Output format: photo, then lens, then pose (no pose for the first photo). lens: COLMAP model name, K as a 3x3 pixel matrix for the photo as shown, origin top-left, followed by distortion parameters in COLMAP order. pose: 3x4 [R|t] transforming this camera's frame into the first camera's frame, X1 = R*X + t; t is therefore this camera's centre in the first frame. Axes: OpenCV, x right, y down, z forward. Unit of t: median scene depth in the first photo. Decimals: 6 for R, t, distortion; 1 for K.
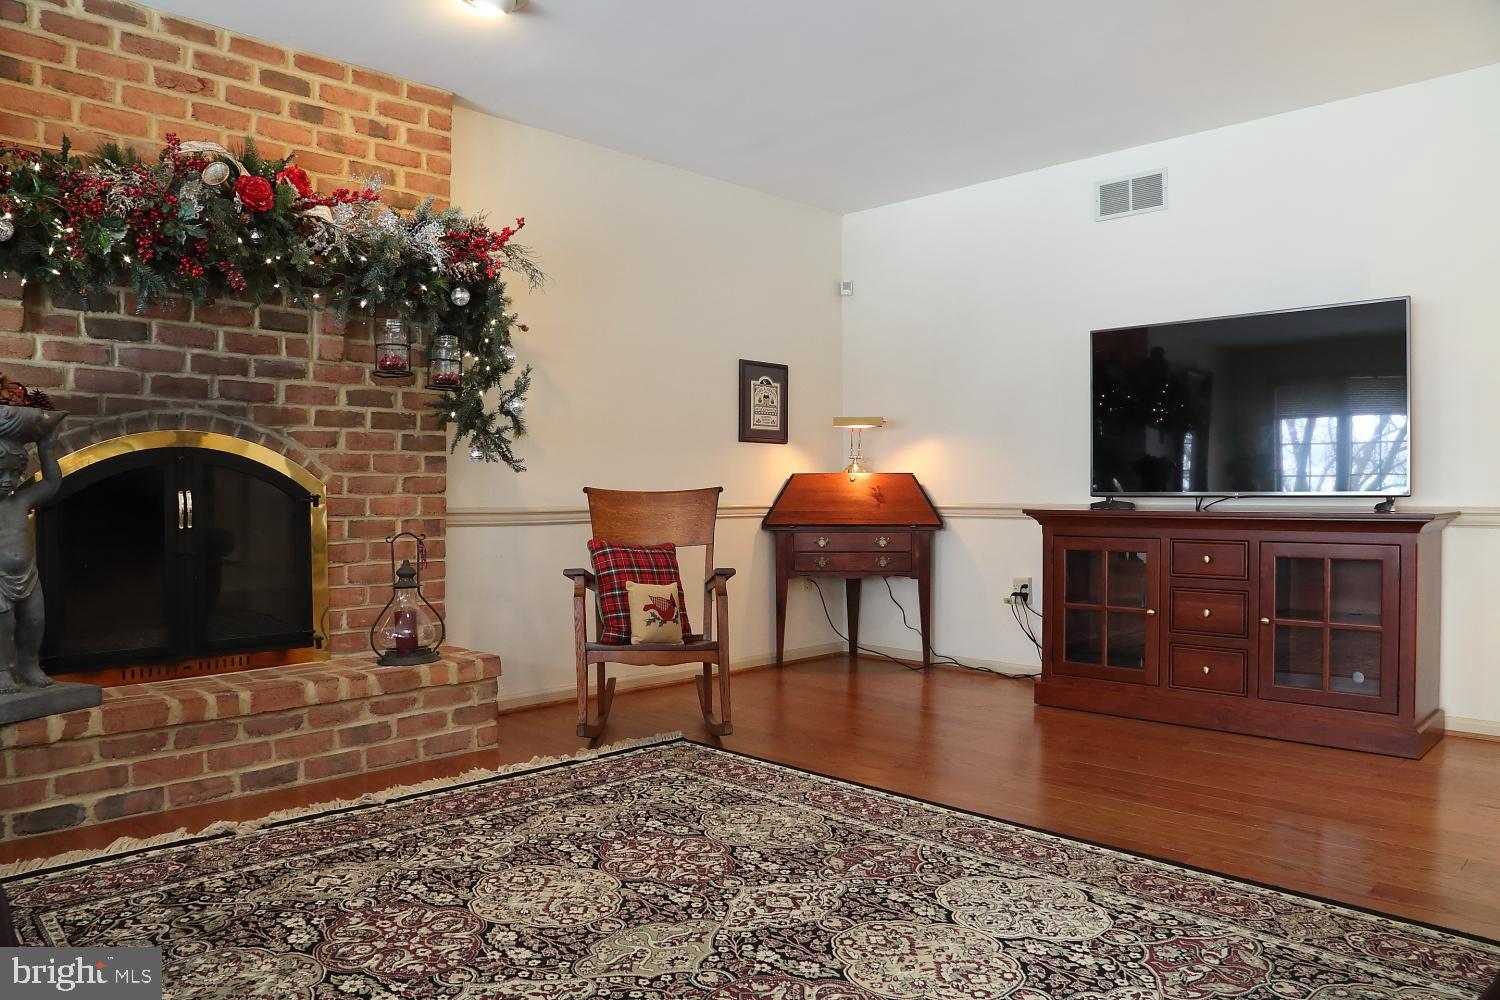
lens RADIAL K [[1022.3, 0, 749.4], [0, 1022.3, 506.8], [0, 0, 1]] dist [-0.119662, 0.063152]
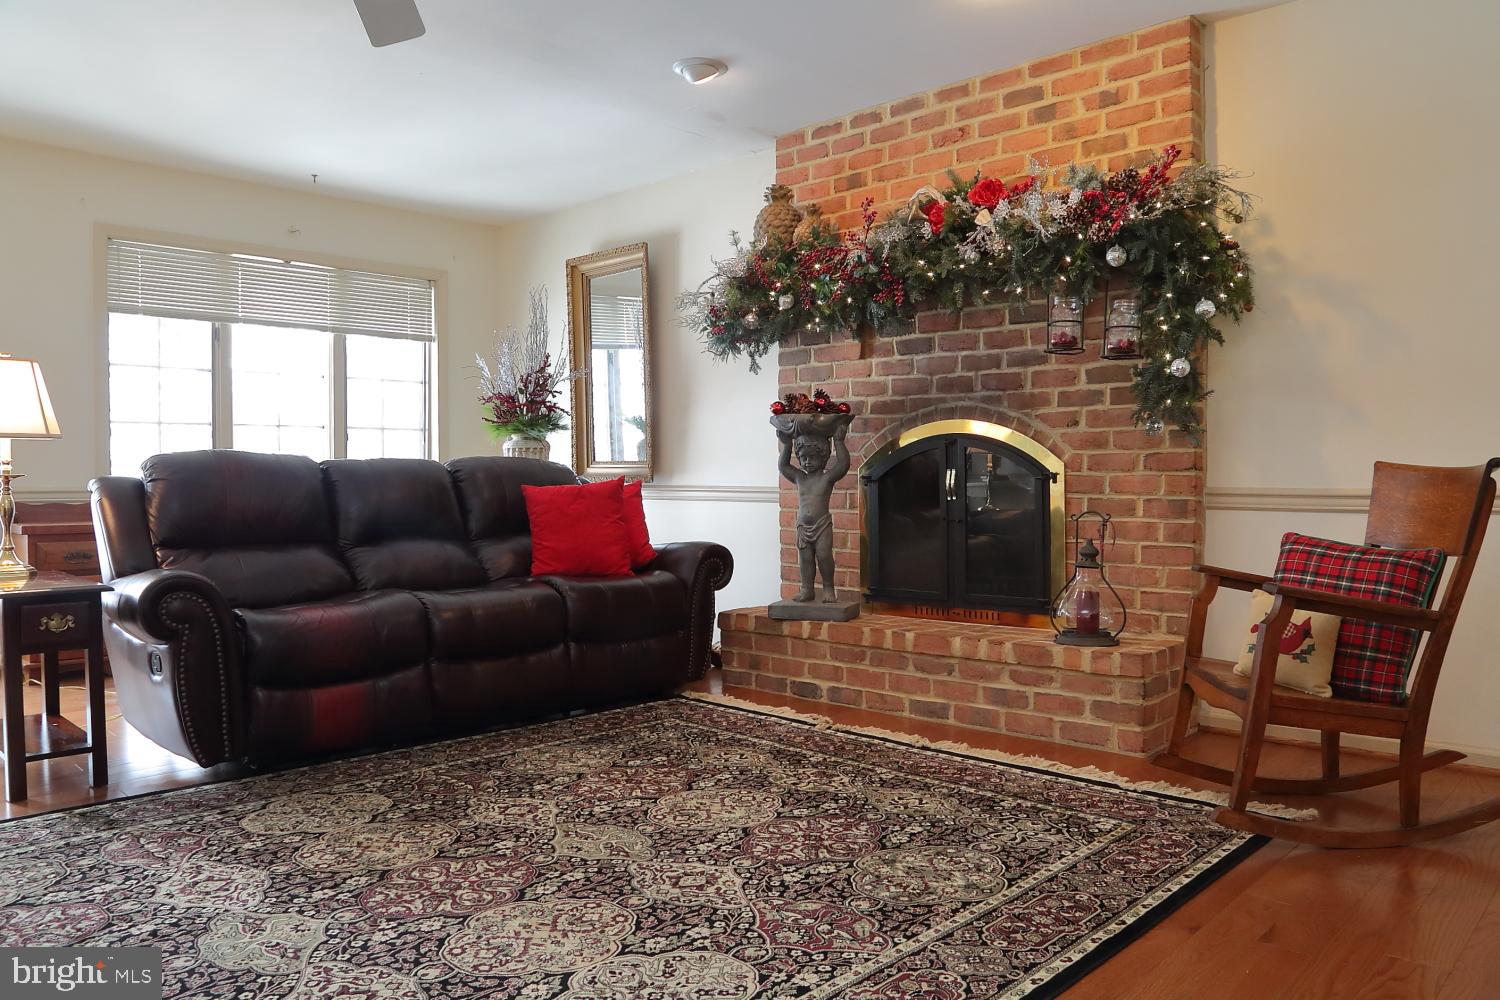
lens RADIAL K [[1064.6, 0, 750.0], [0, 1064.6, 500.0], [0, 0, 1]] dist [-0.110548, 0.067270]
pose [[0.020915, 0.024411, -0.999483, 0.742804], [-0.011155, 0.999645, 0.024181, -0.006591], [0.999719, 0.010644, 0.021179, 0.721486]]
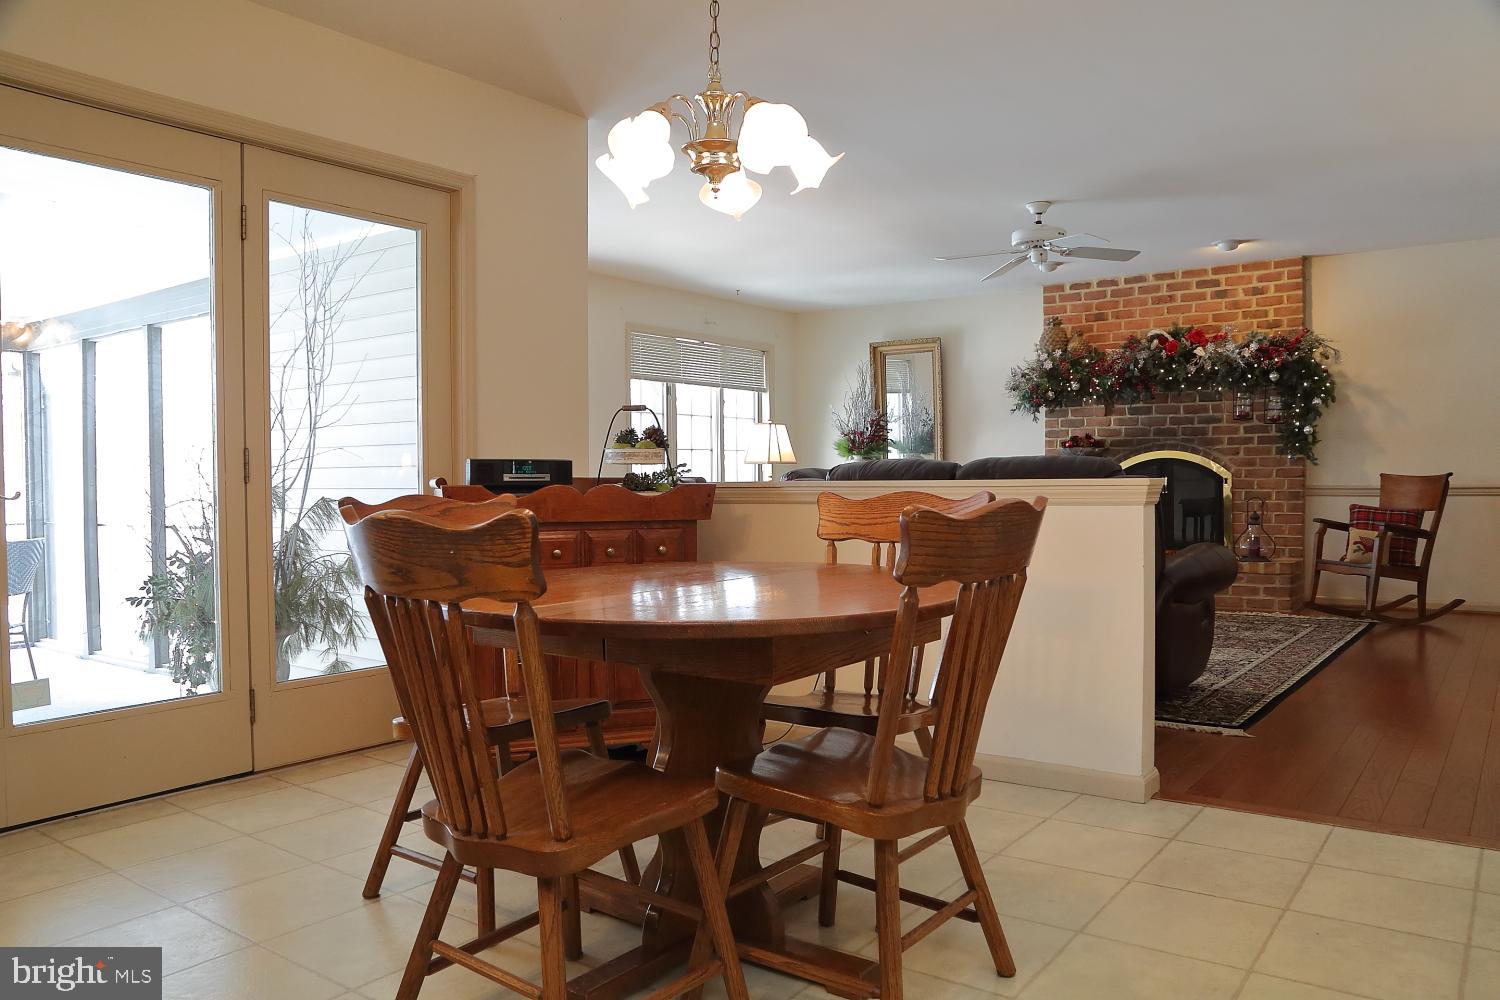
lens RADIAL K [[1103.0, 0, 750.0], [0, 1103.0, 500.0], [0, 0, 1]] dist [-0.076161, 0.039229]
pose [[0.149283, 0.019151, -0.988609, 1.821045], [-0.005247, 0.999814, 0.018576, -0.003940], [0.988781, 0.002414, 0.149355, -0.346439]]
